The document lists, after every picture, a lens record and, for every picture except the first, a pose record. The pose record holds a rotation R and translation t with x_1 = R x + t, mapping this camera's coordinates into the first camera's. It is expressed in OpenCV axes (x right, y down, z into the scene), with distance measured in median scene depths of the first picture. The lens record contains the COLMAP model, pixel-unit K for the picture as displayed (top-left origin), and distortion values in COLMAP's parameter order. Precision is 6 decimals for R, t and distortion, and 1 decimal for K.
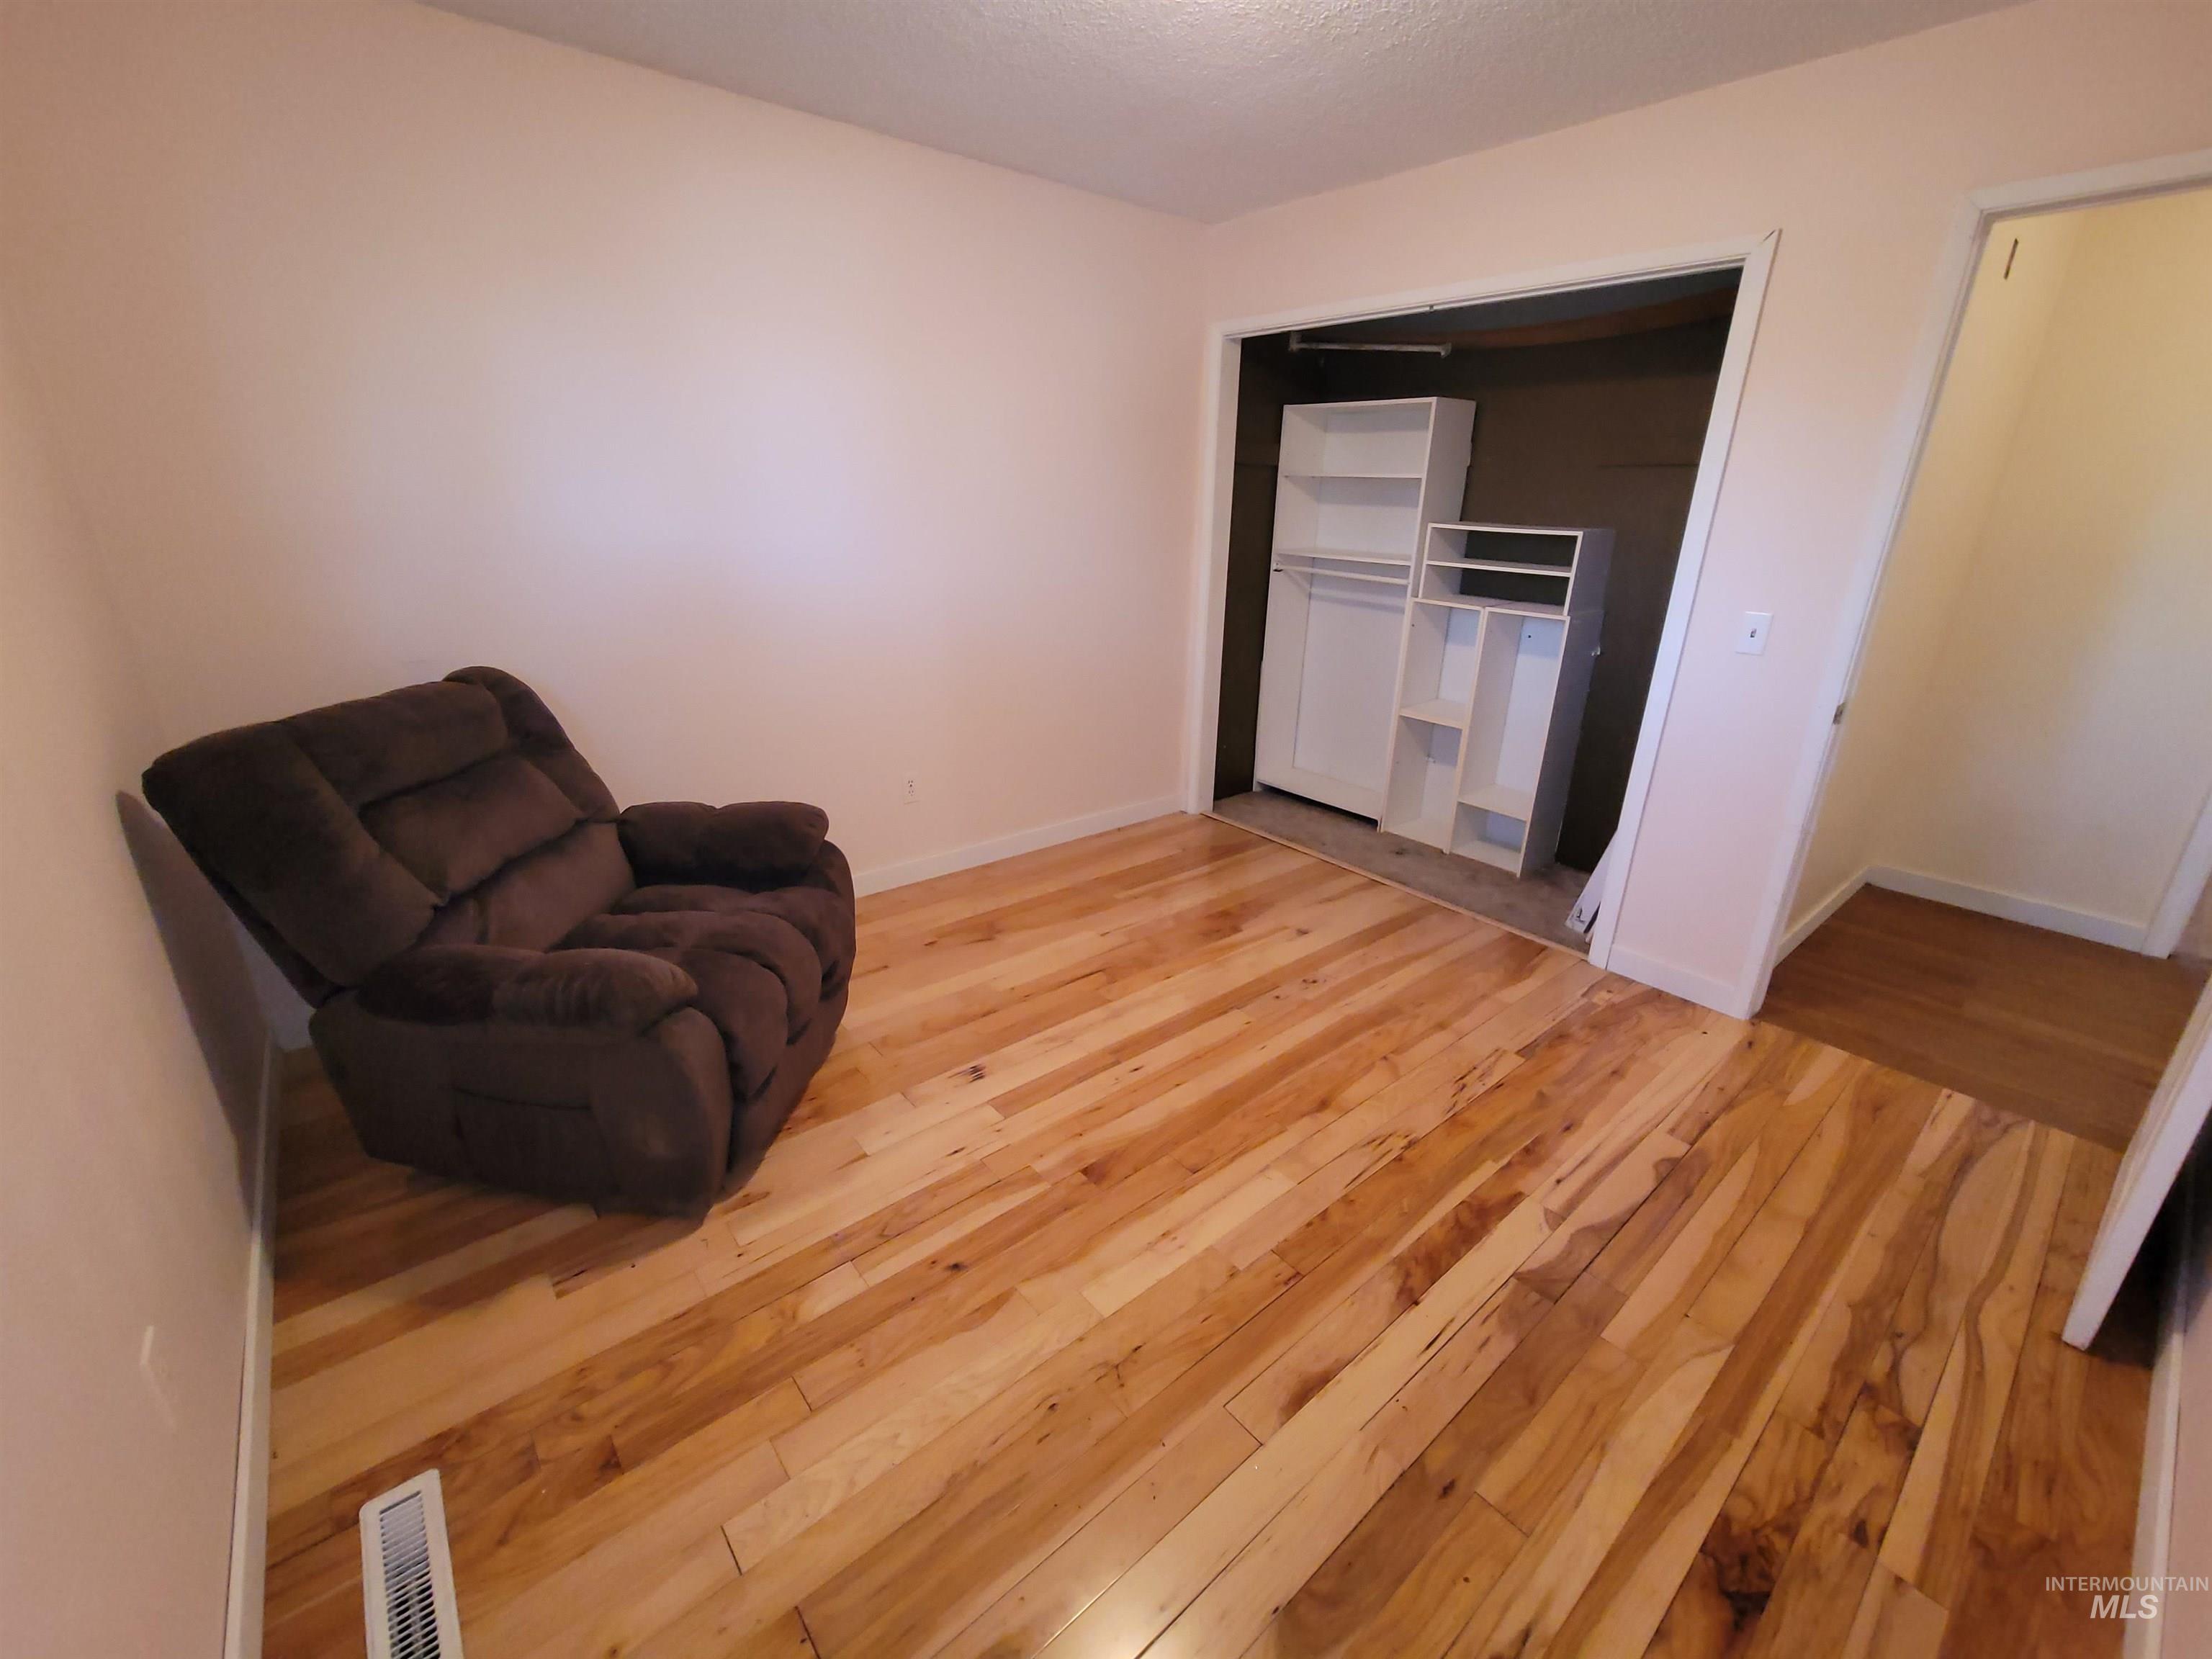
lens RADIAL K [[906.5, 0, 1105.4], [0, 906.5, 827.0], [0, 0, 1]] dist [-0.003211, 0.000362]
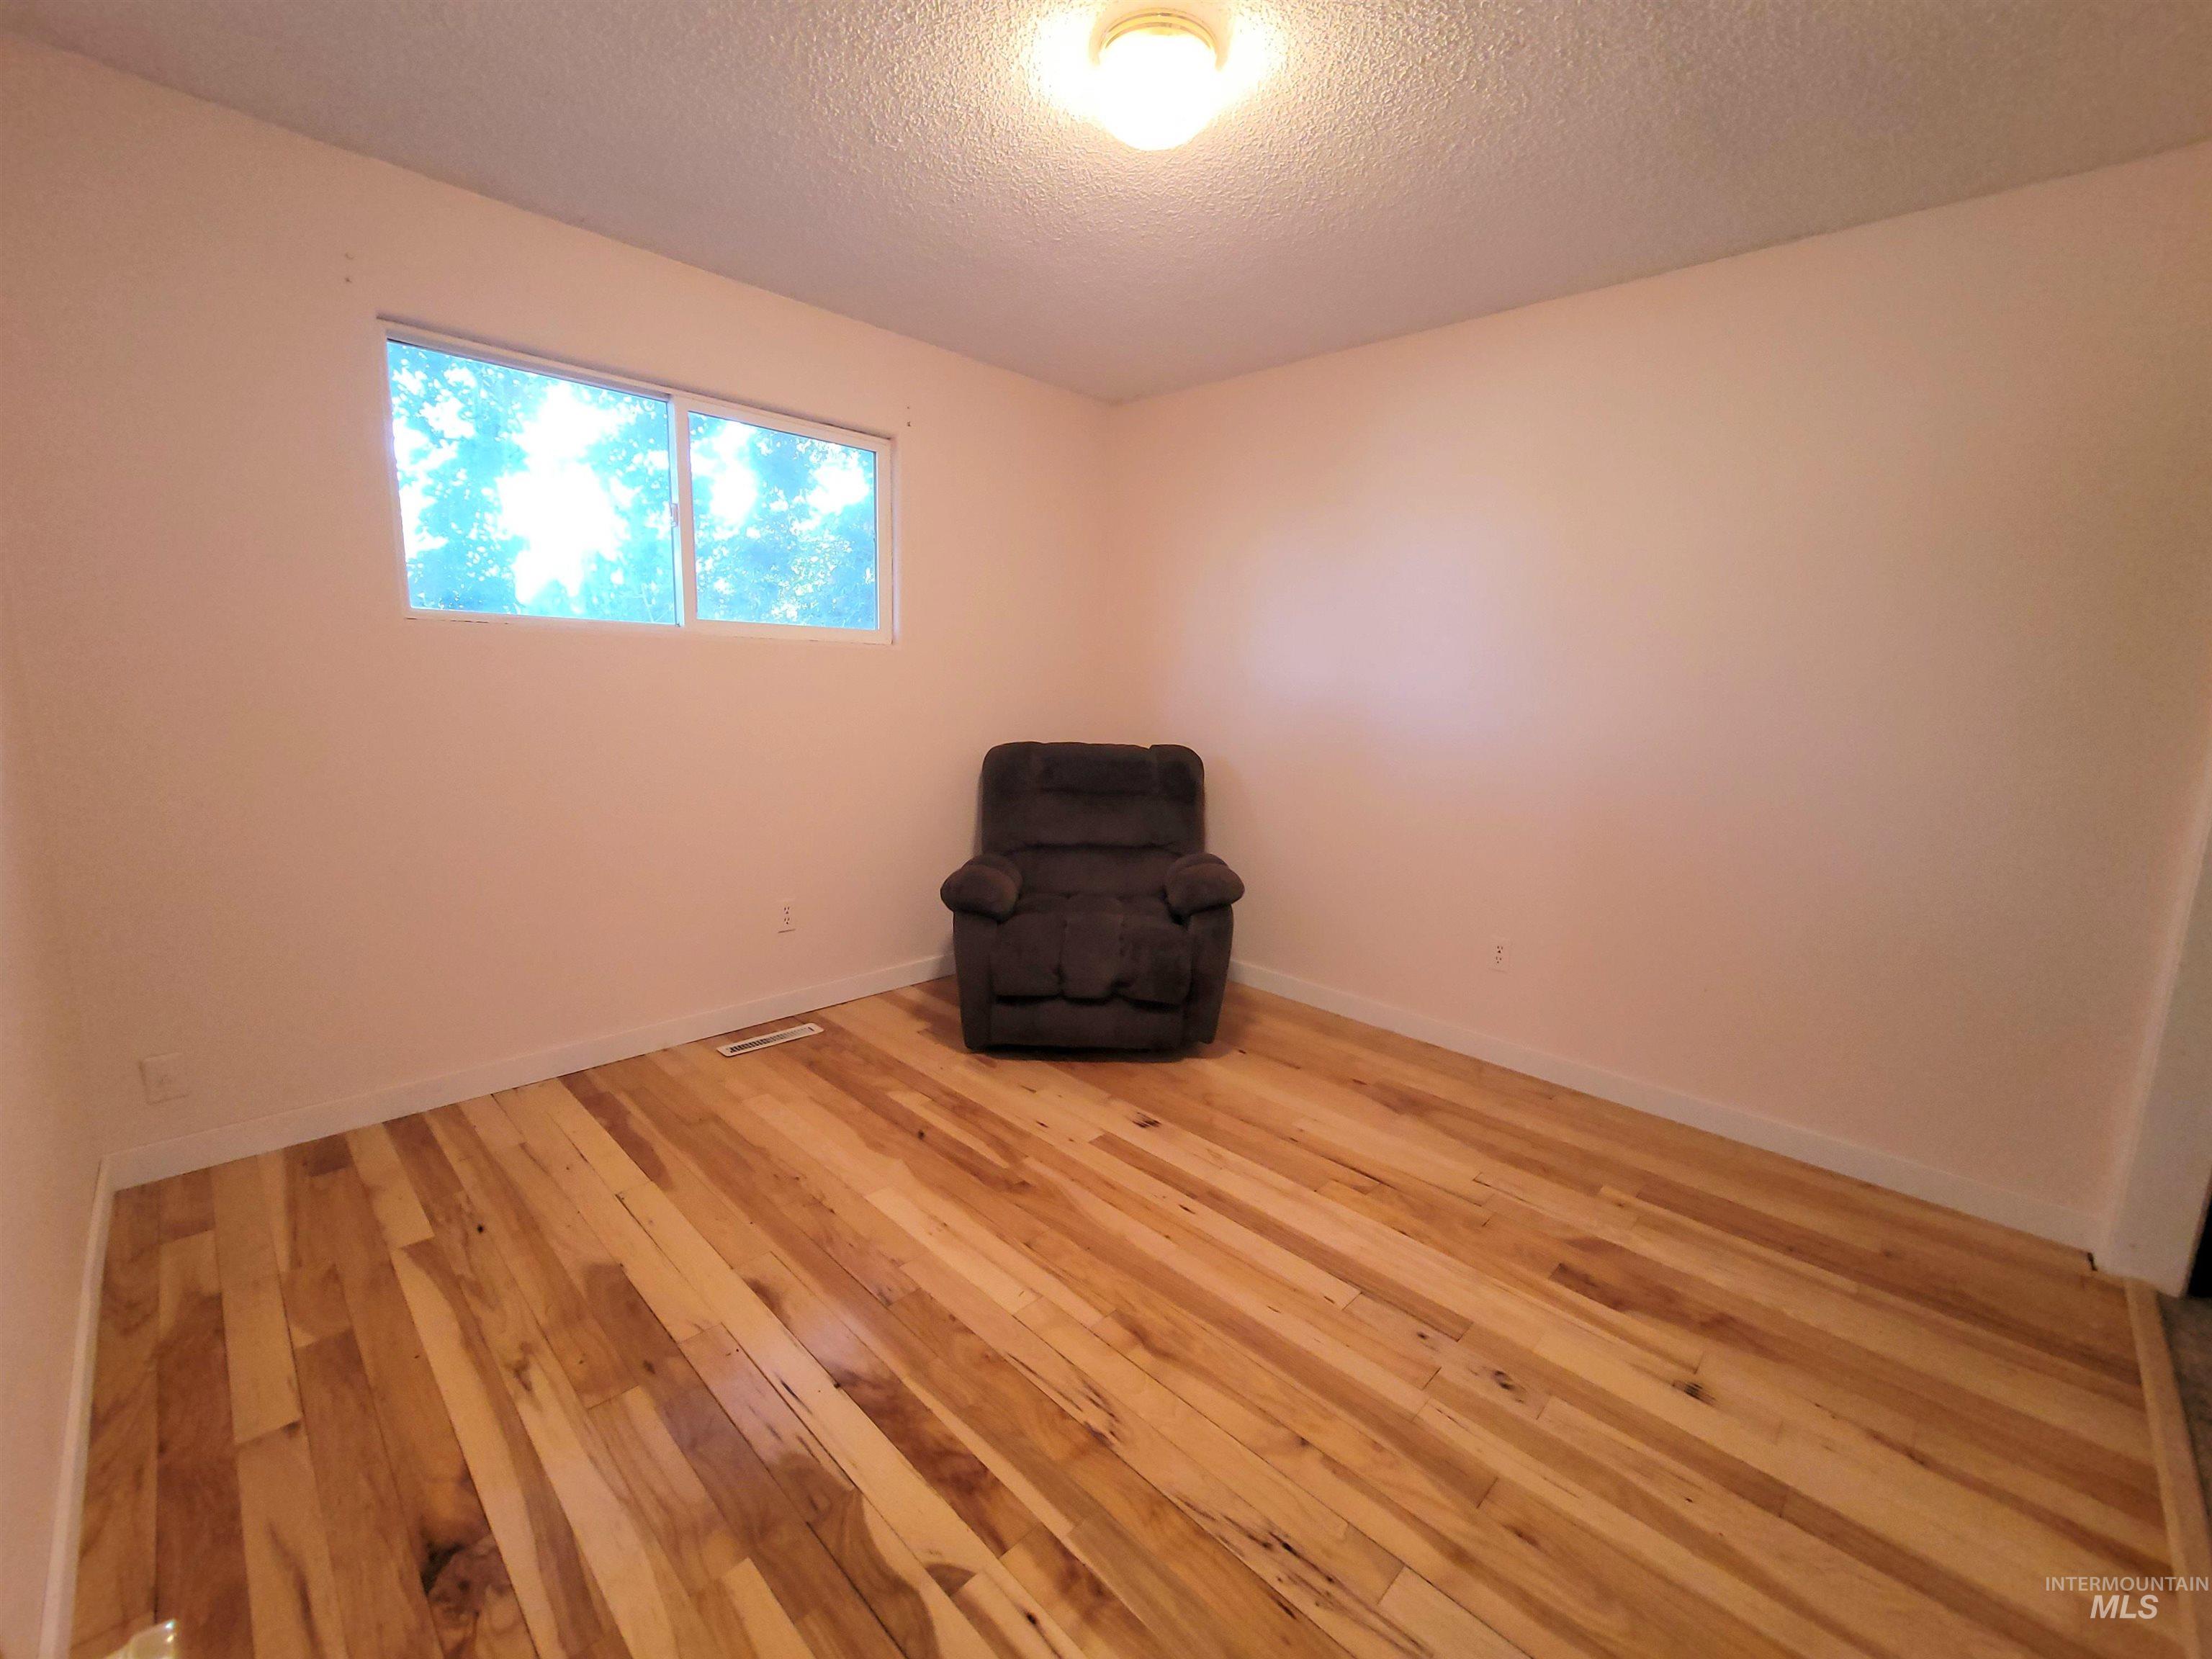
lens RADIAL K [[906.5, 0, 1105.4], [0, 906.5, 827.0], [0, 0, 1]] dist [-0.003211, 0.000362]
pose [[0.101194, 0.148050, -0.983789, 1.045489], [-0.370735, 0.923252, 0.100805, -0.180812], [0.923209, 0.354524, 0.148314, 0.785761]]
